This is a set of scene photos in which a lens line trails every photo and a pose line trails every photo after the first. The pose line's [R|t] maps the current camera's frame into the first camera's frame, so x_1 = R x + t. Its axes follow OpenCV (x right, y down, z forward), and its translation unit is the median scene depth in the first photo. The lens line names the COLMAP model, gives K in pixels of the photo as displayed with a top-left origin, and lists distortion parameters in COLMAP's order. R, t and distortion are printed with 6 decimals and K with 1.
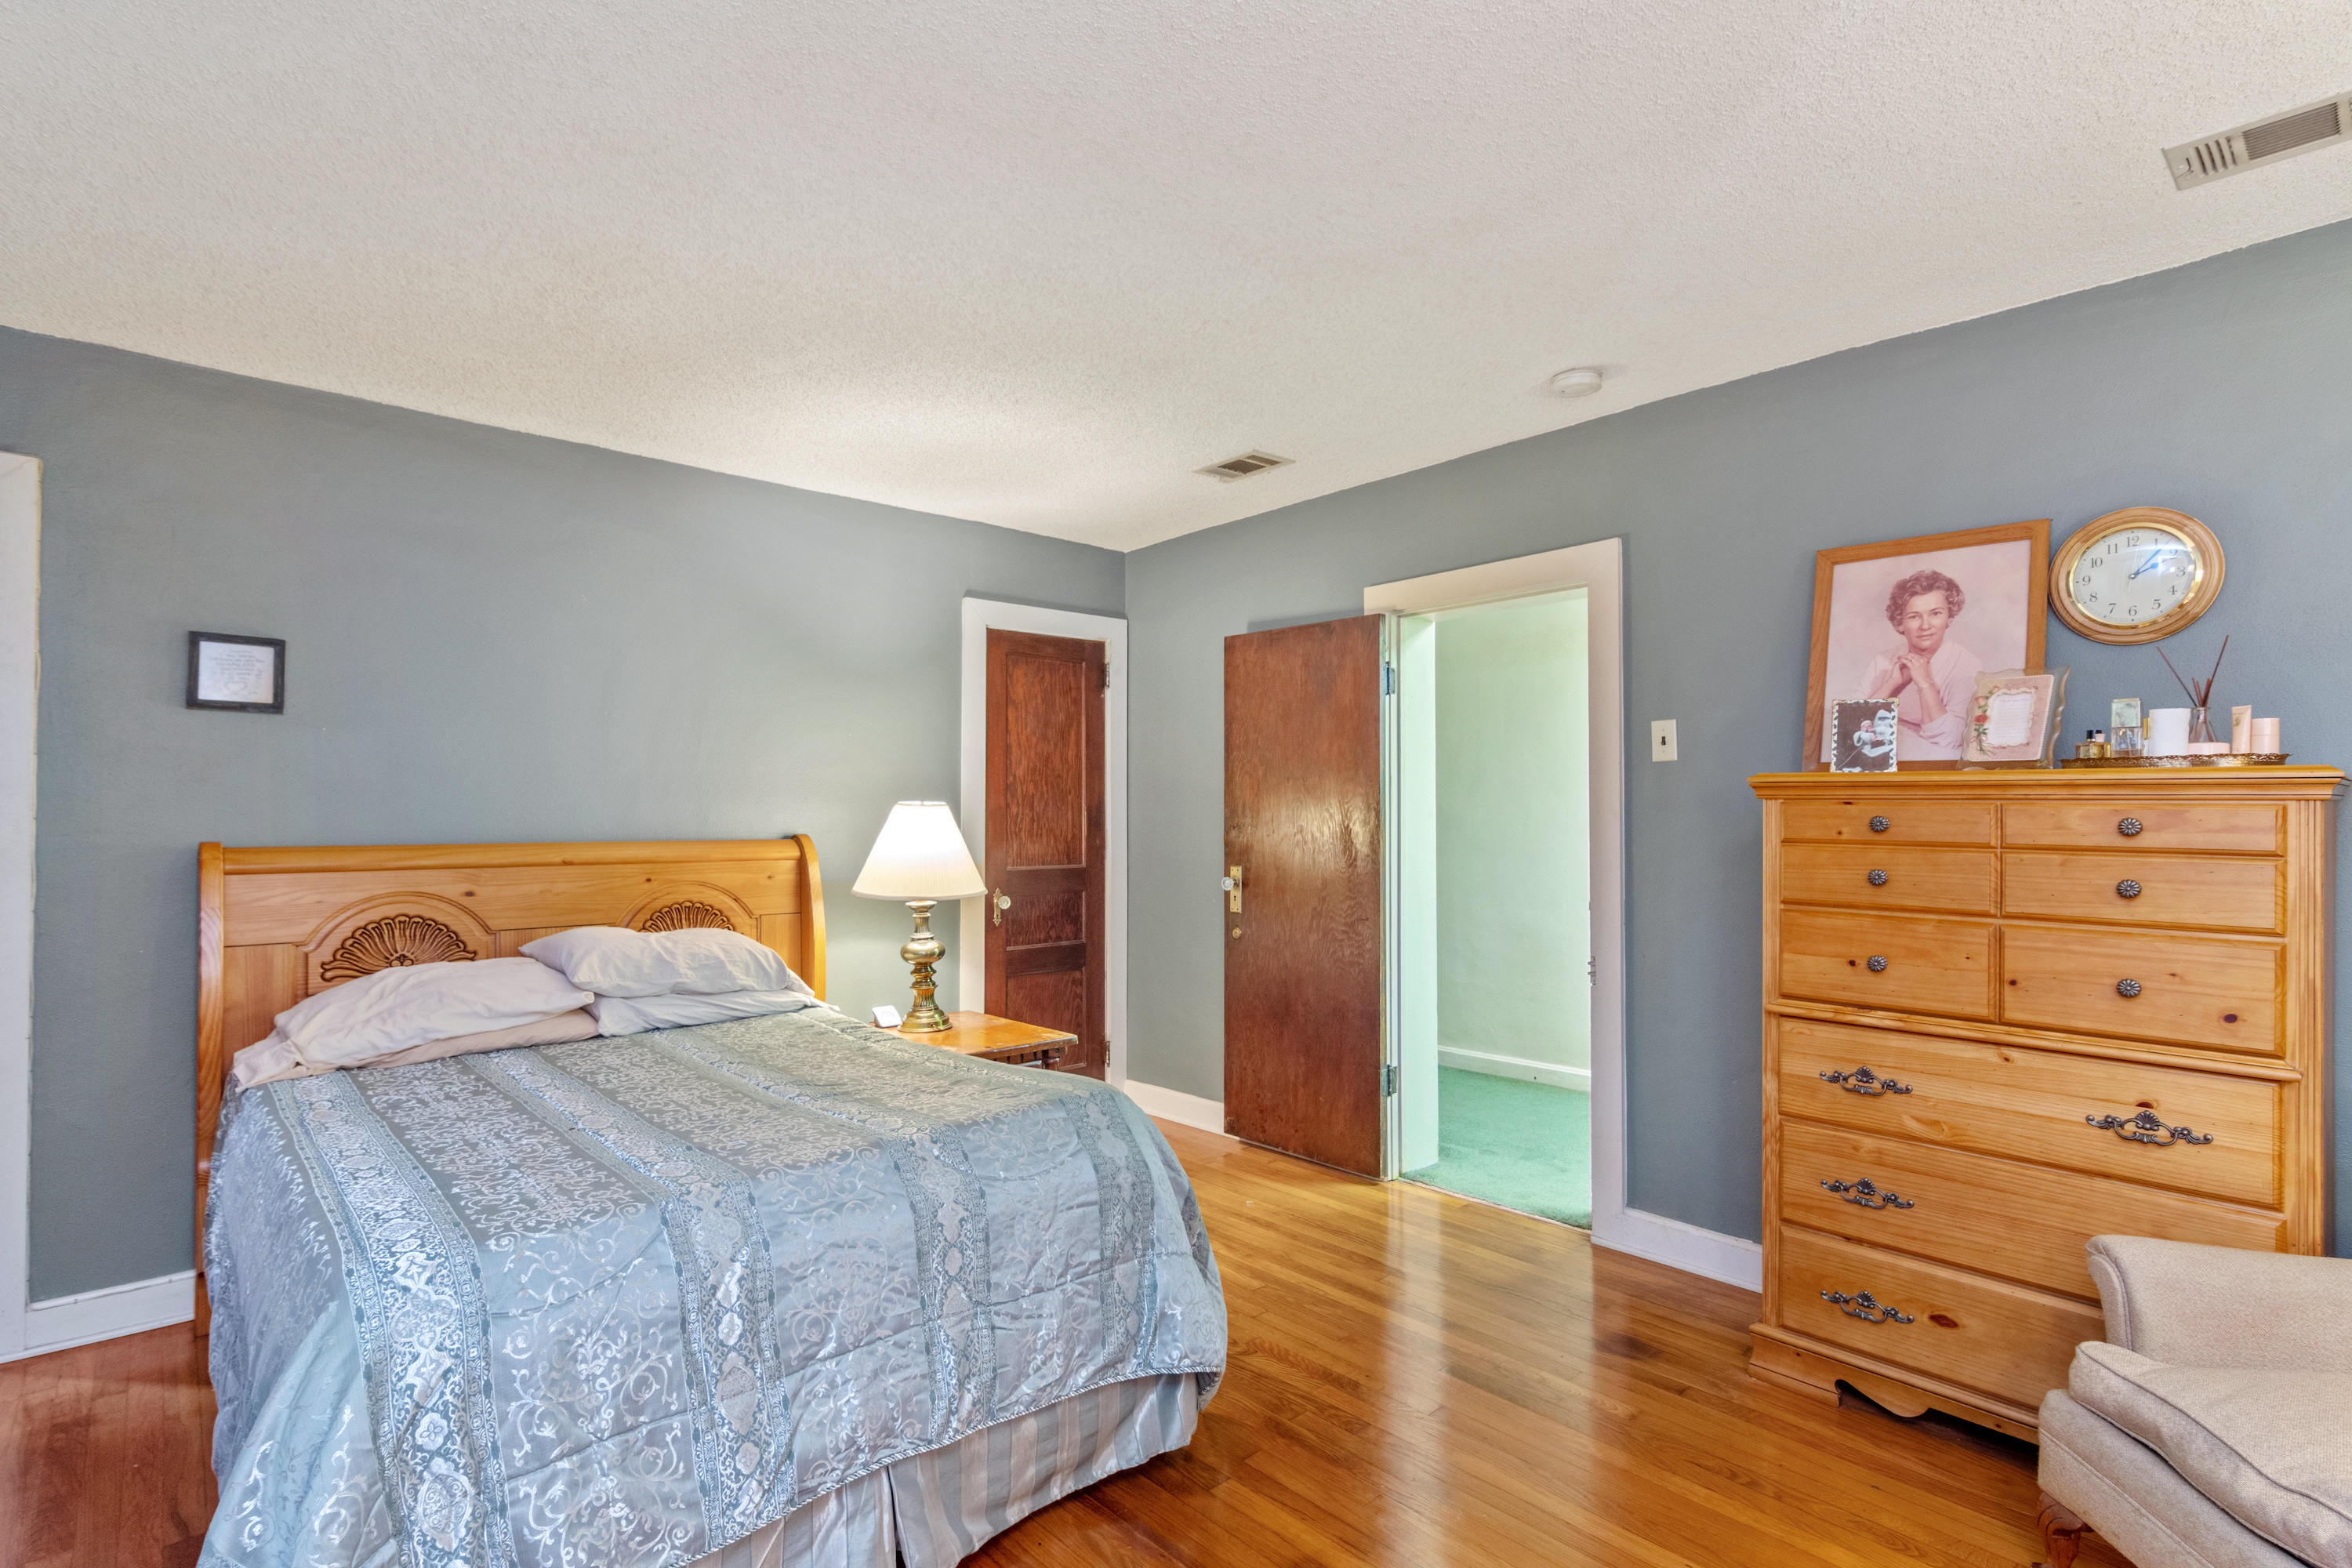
lens RADIAL K [[1132.1, 0, 1176.6], [0, 1132.1, 795.3], [0, 0, 1]] dist [-0.001838, -0.000667]
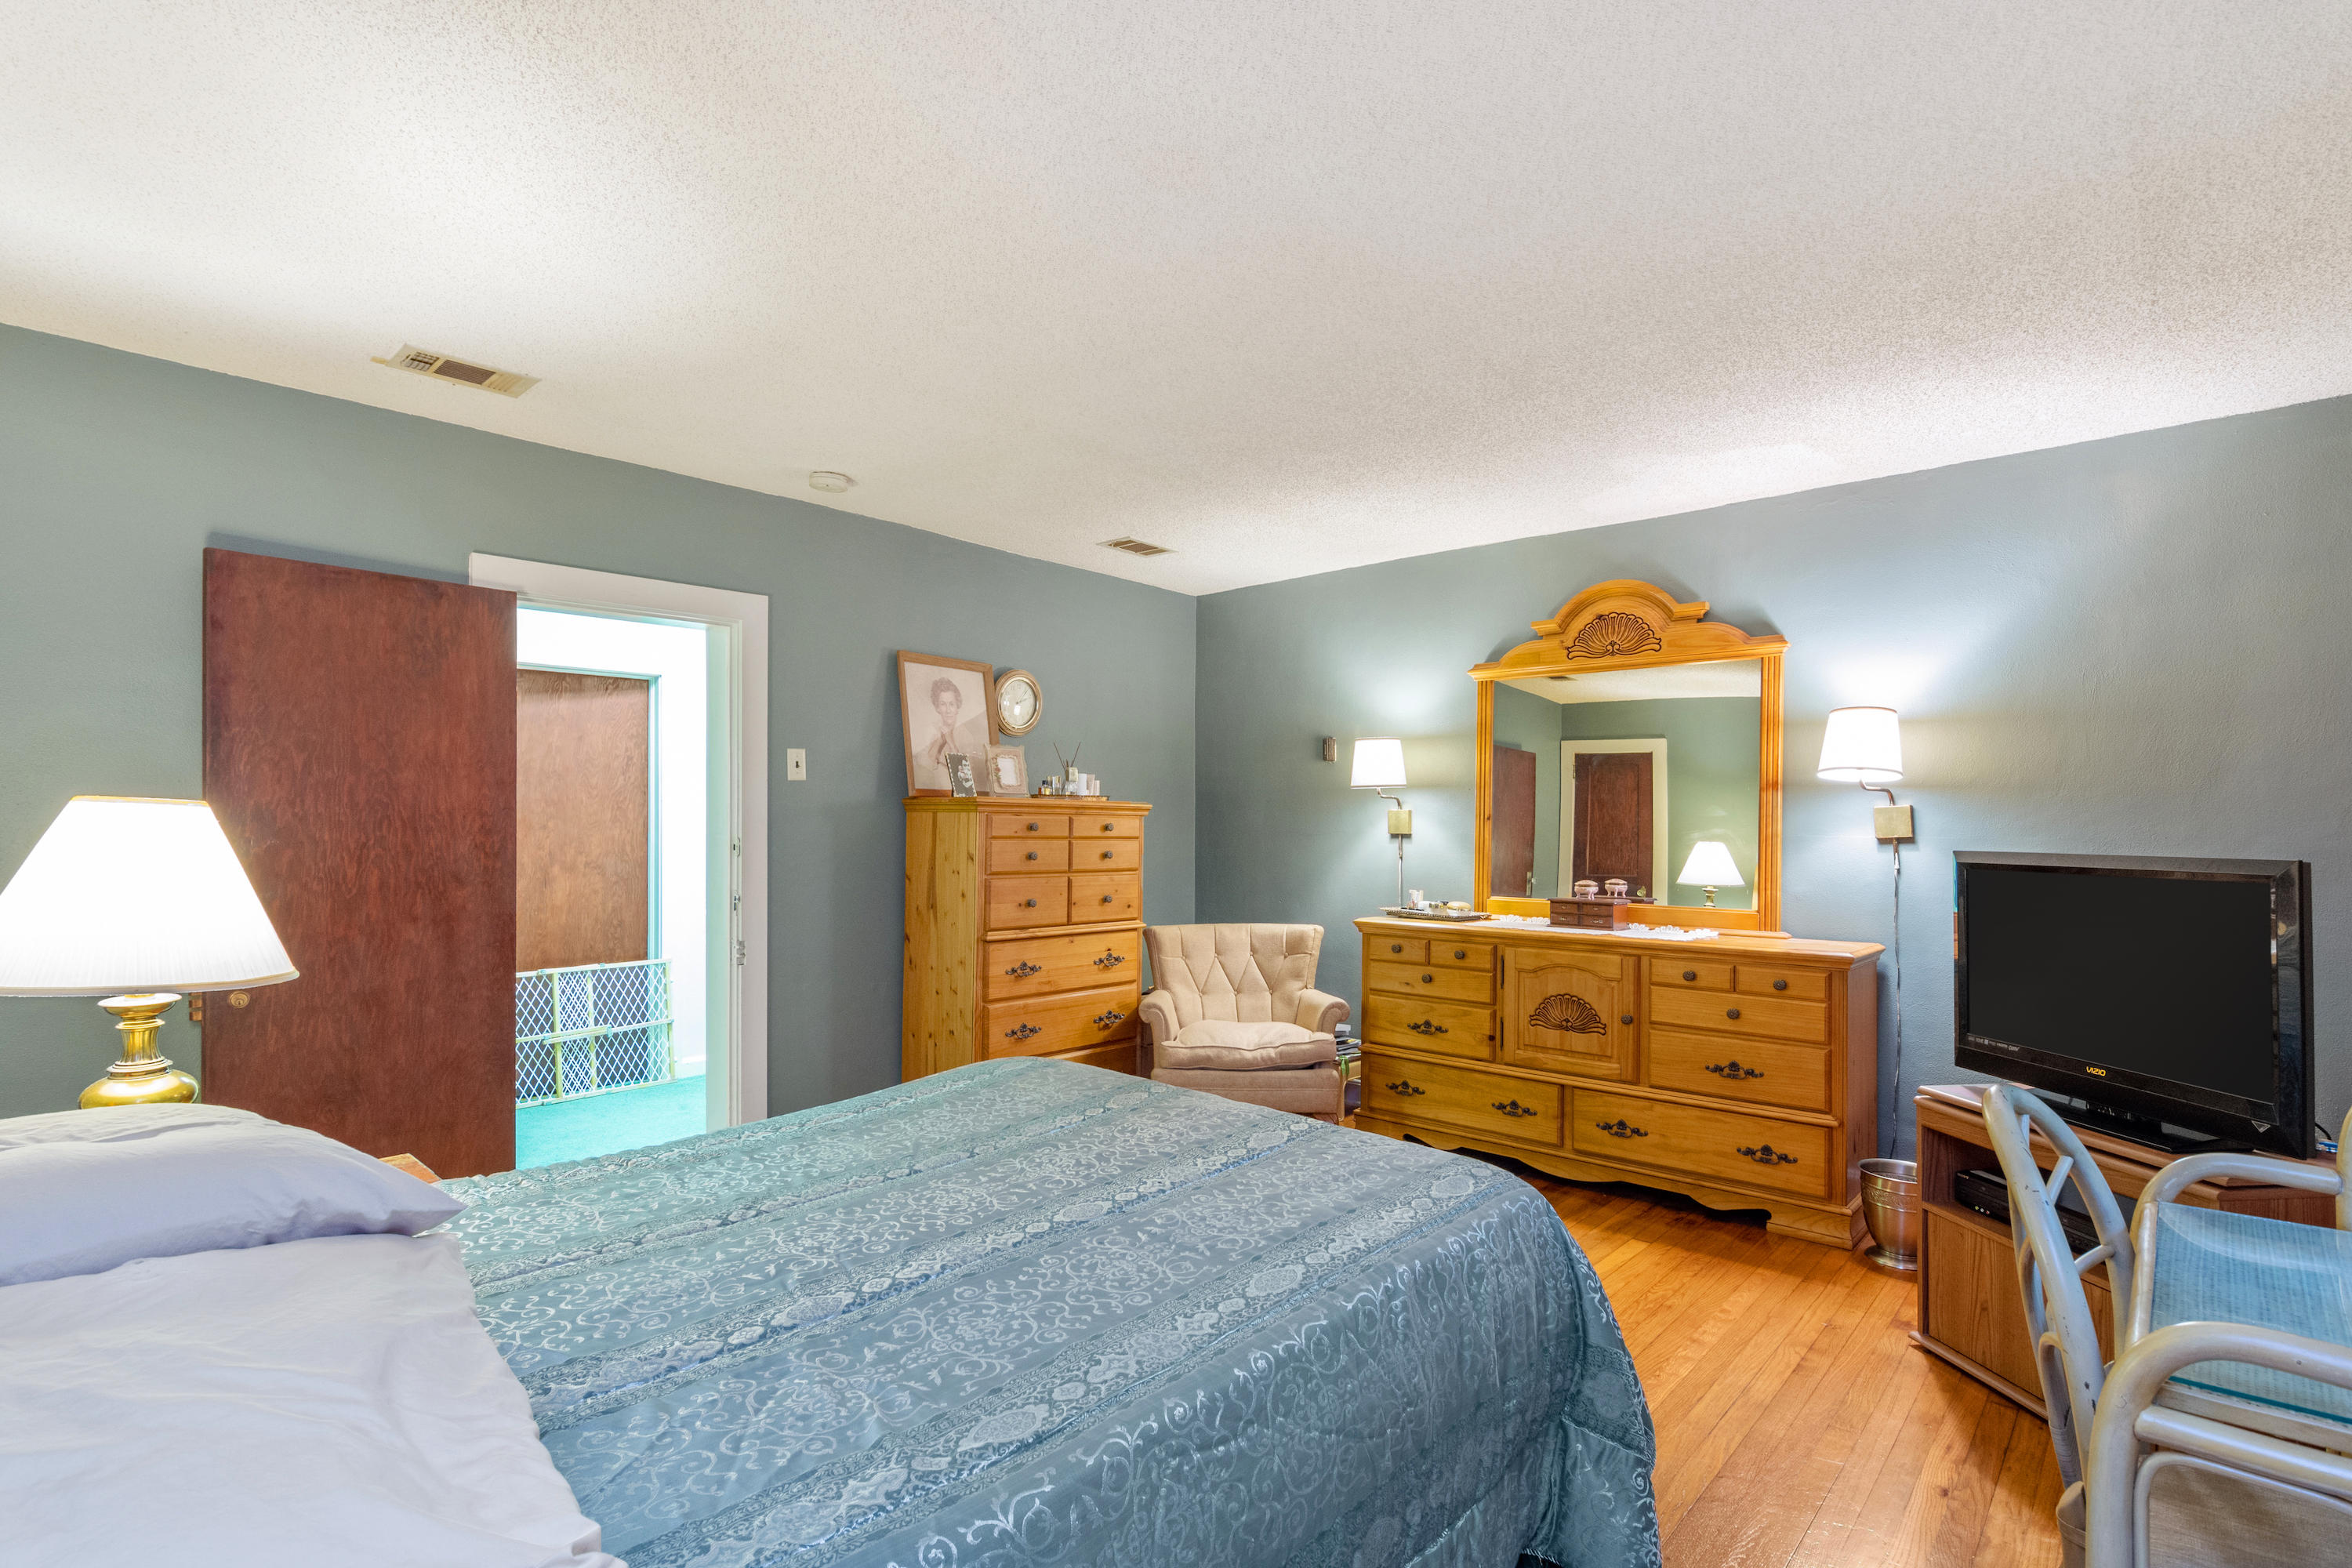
lens RADIAL K [[1132.1, 0, 1176.4], [0, 1132.1, 801.5], [0, 0, 1]] dist [-0.001838, -0.000667]
pose [[-0.100038, 0.018455, 0.994812, -1.086425], [-0.014922, 0.999688, -0.020046, 0.016311], [-0.994872, -0.016850, -0.099732, 0.845114]]
